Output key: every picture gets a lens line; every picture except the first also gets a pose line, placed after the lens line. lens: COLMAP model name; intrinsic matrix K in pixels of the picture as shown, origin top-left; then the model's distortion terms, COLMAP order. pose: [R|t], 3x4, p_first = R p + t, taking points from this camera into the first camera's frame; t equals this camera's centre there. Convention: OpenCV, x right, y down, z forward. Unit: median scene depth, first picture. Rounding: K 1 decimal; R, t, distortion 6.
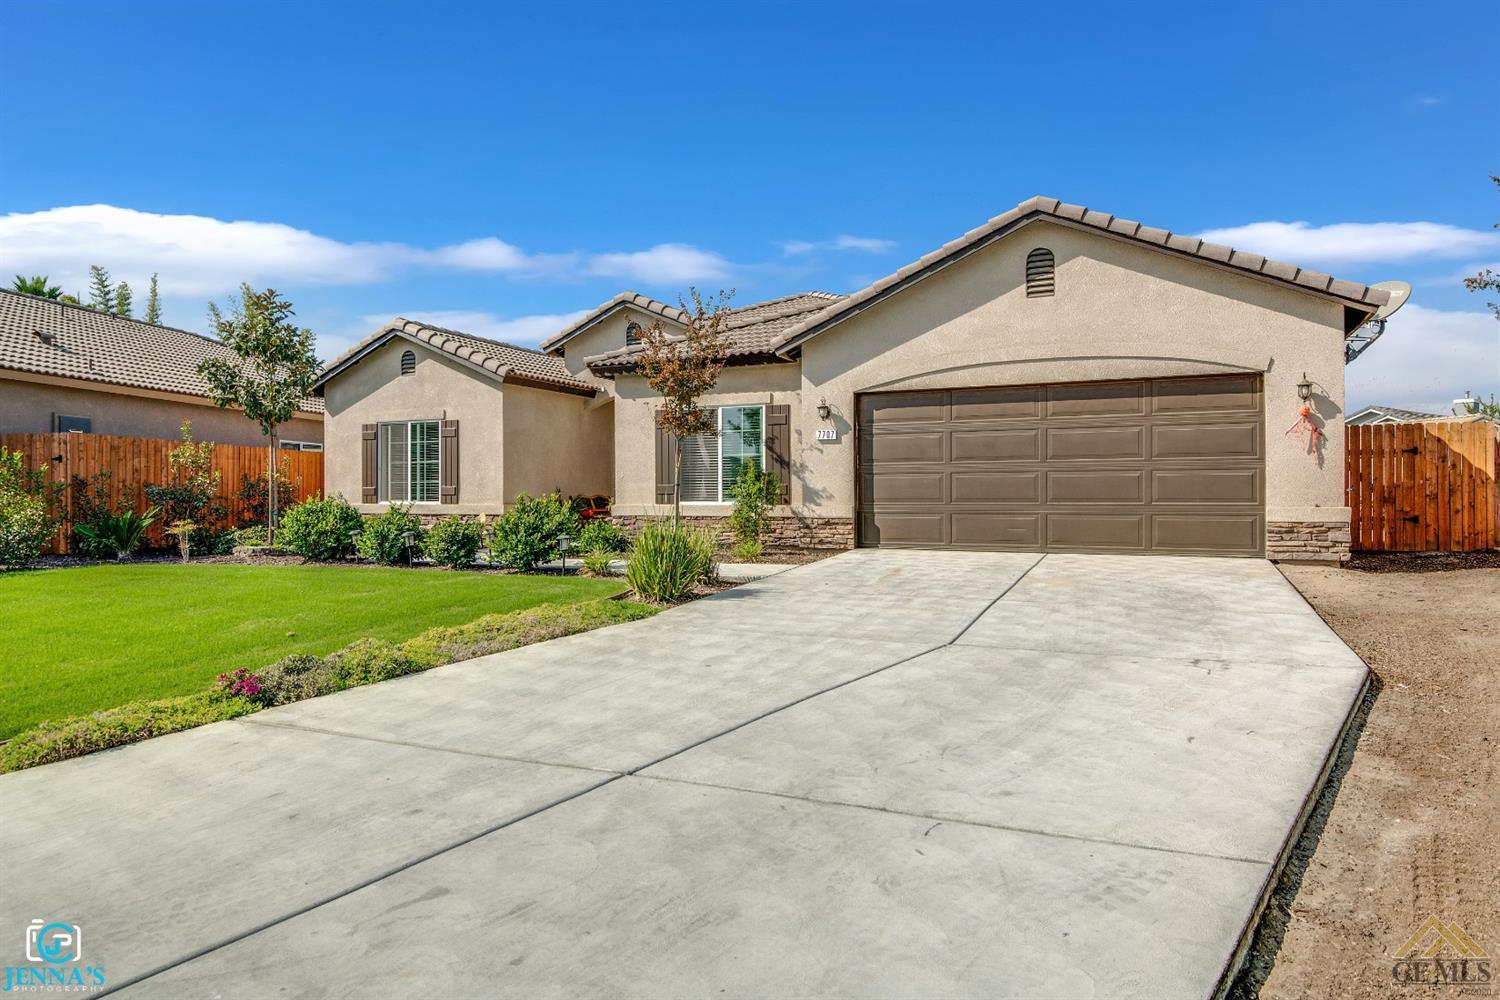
lens RADIAL K [[963.5, 0, 750.0], [0, 963.5, 500.0], [0, 0, 1]] dist [0.001409, 0.000558]
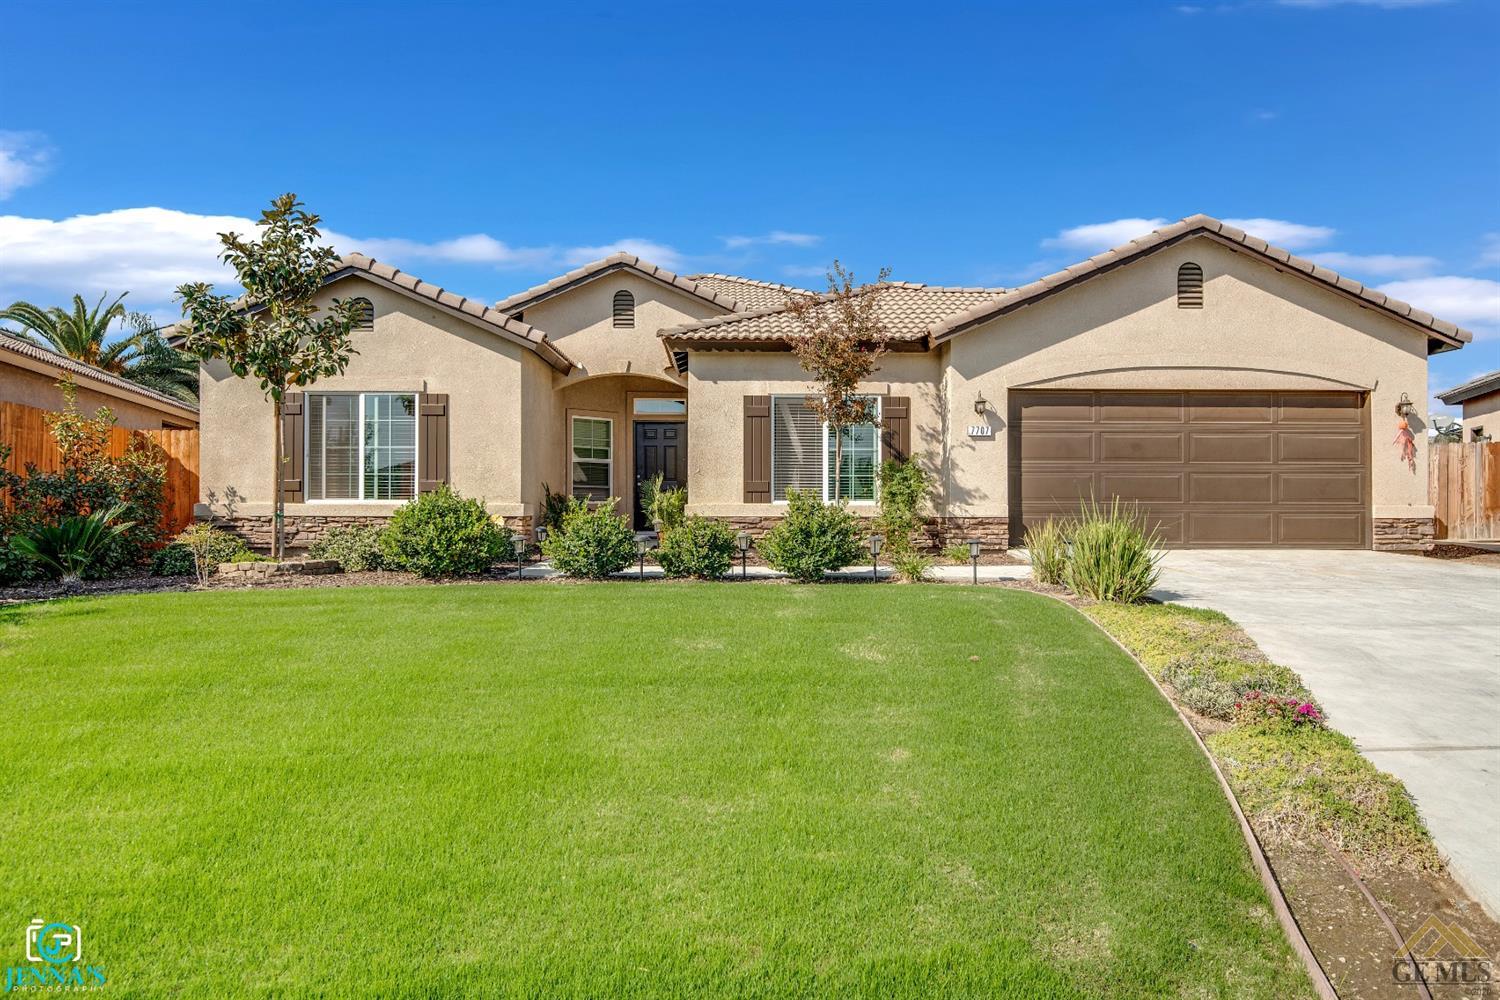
lens RADIAL K [[945.7, 0, 752.6], [0, 945.7, 494.1], [0, 0, 1]] dist [0.001266, -0.000474]
pose [[0.887622, 0.004091, 0.460555, -0.559737], [-0.002295, 0.999987, -0.004459, -0.000034], [-0.460567, 0.002901, 0.887620, 0.272294]]
